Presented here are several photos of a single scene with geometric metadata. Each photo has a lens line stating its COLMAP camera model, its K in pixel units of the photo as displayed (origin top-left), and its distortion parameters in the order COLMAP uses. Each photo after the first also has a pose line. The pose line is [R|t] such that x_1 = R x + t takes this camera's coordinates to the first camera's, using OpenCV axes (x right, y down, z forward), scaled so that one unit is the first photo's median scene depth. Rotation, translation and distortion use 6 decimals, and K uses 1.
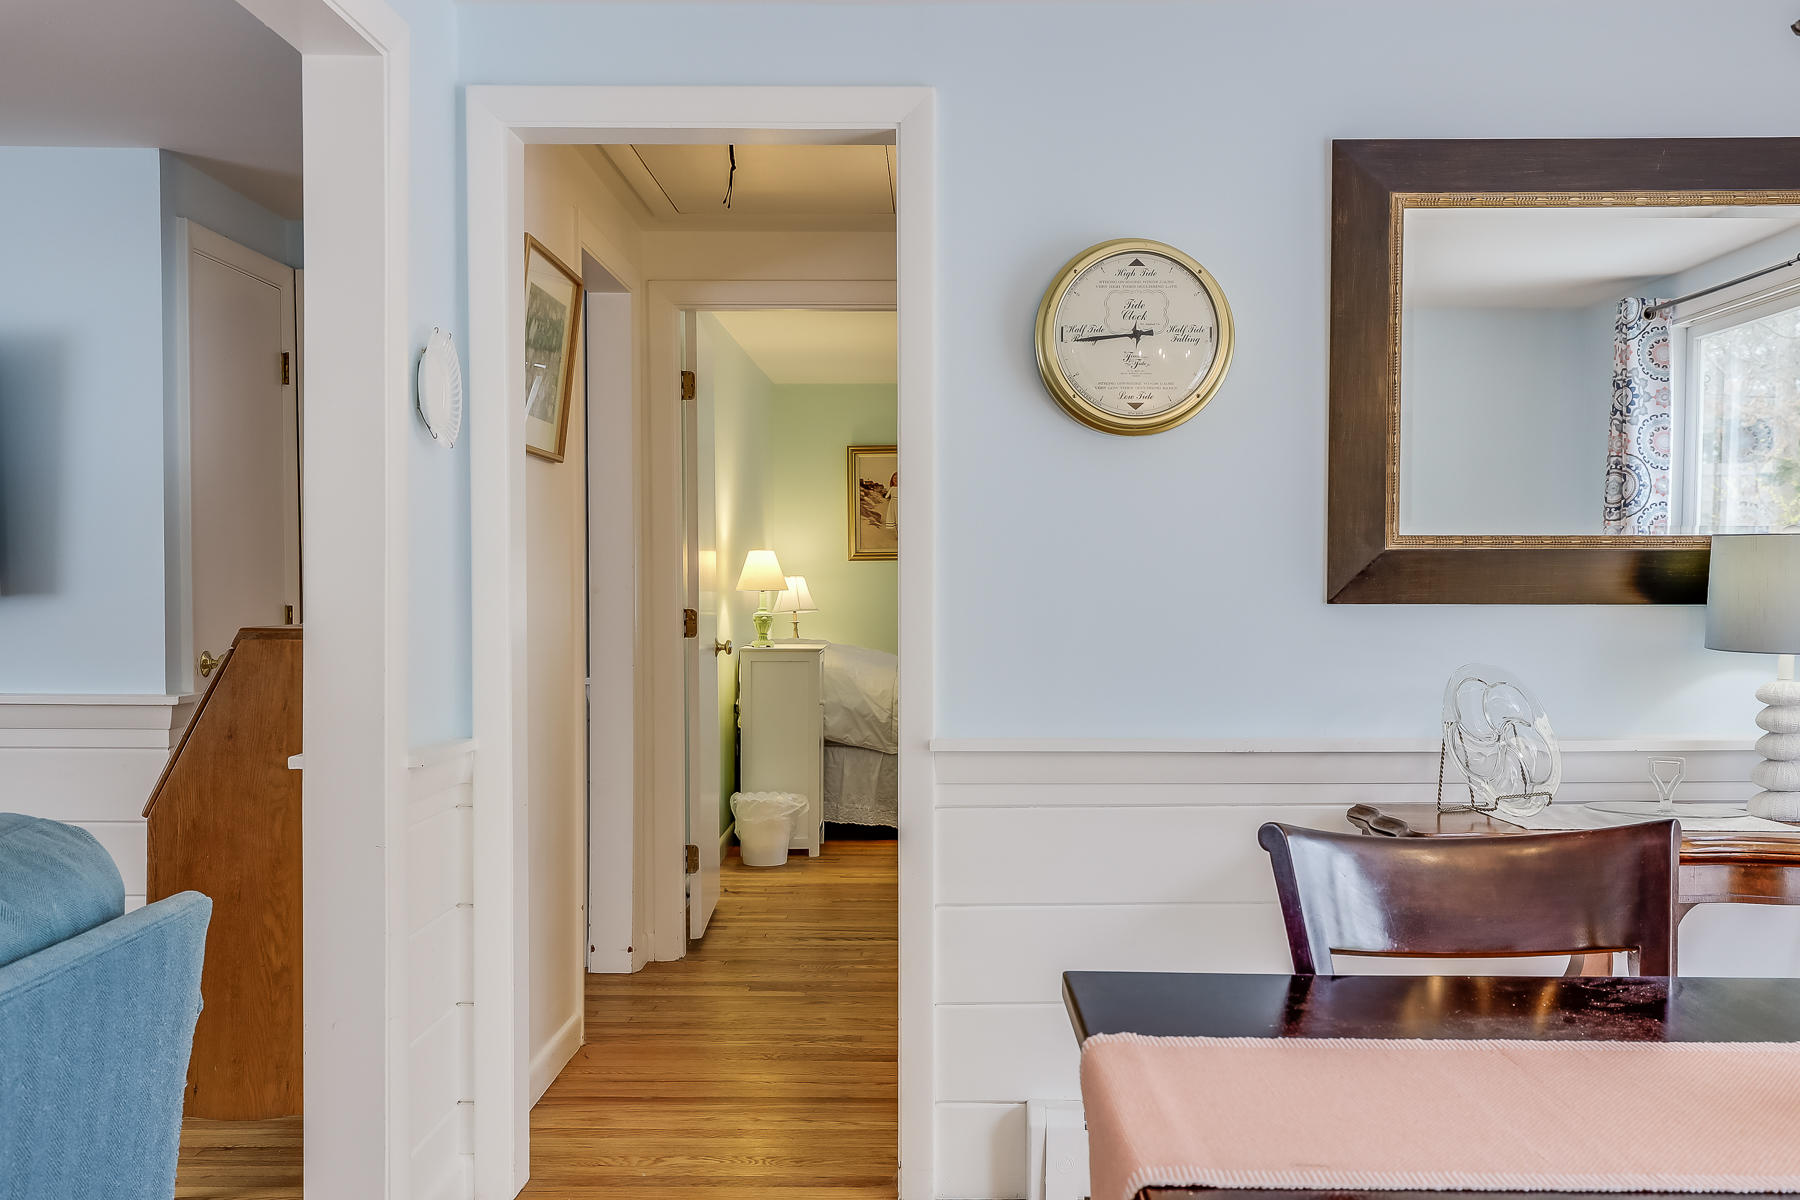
lens RADIAL K [[1731.6, 0, 897.8], [0, 1731.6, 606.5], [0, 0, 1]] dist [0.006544, 0.000000]
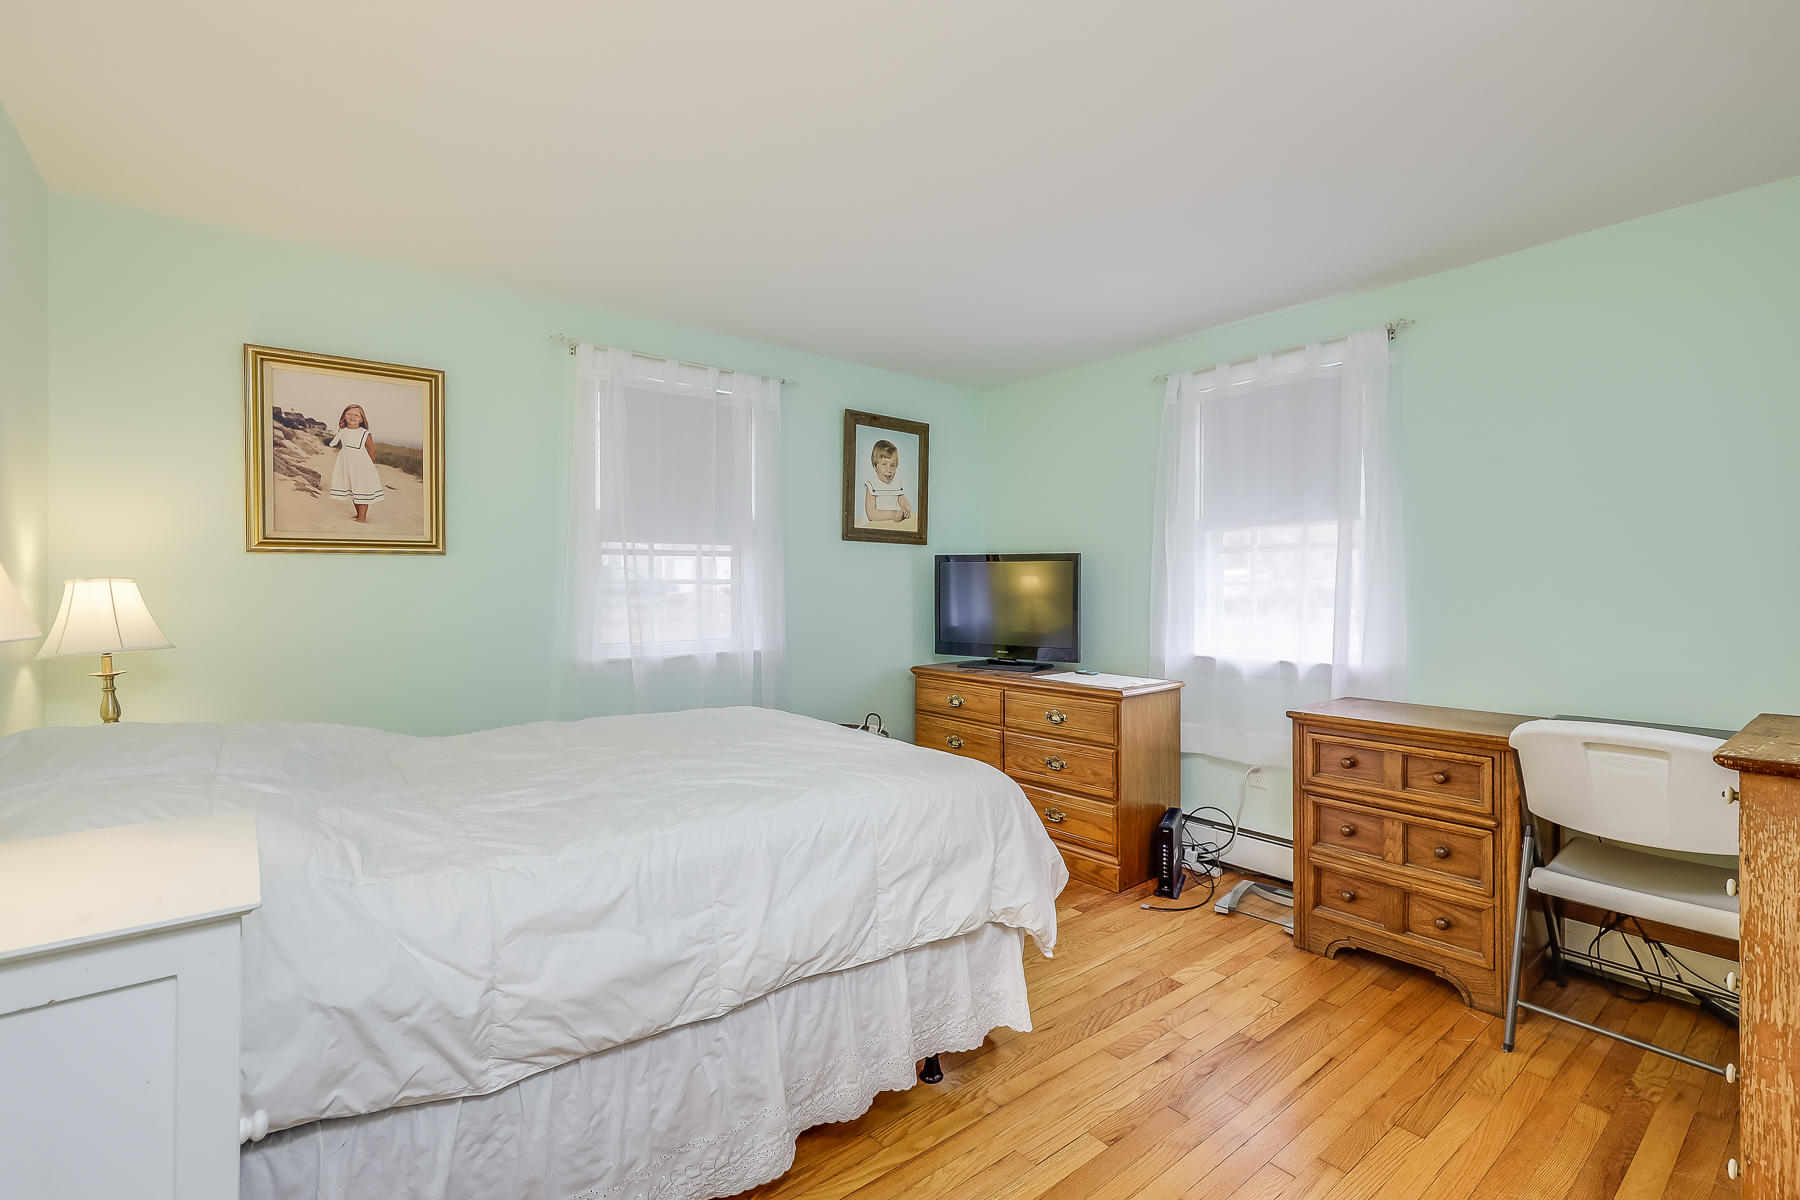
lens RADIAL K [[818.1, 0, 911.3], [0, 818.1, 598.4], [0, 0, 1]] dist [-0.001353, -0.001260]
pose [[0.757690, 0.007022, 0.652577, -0.037612], [0.004526, 0.999862, -0.016014, -0.006836], [-0.652599, 0.015087, 0.757553, 0.668224]]
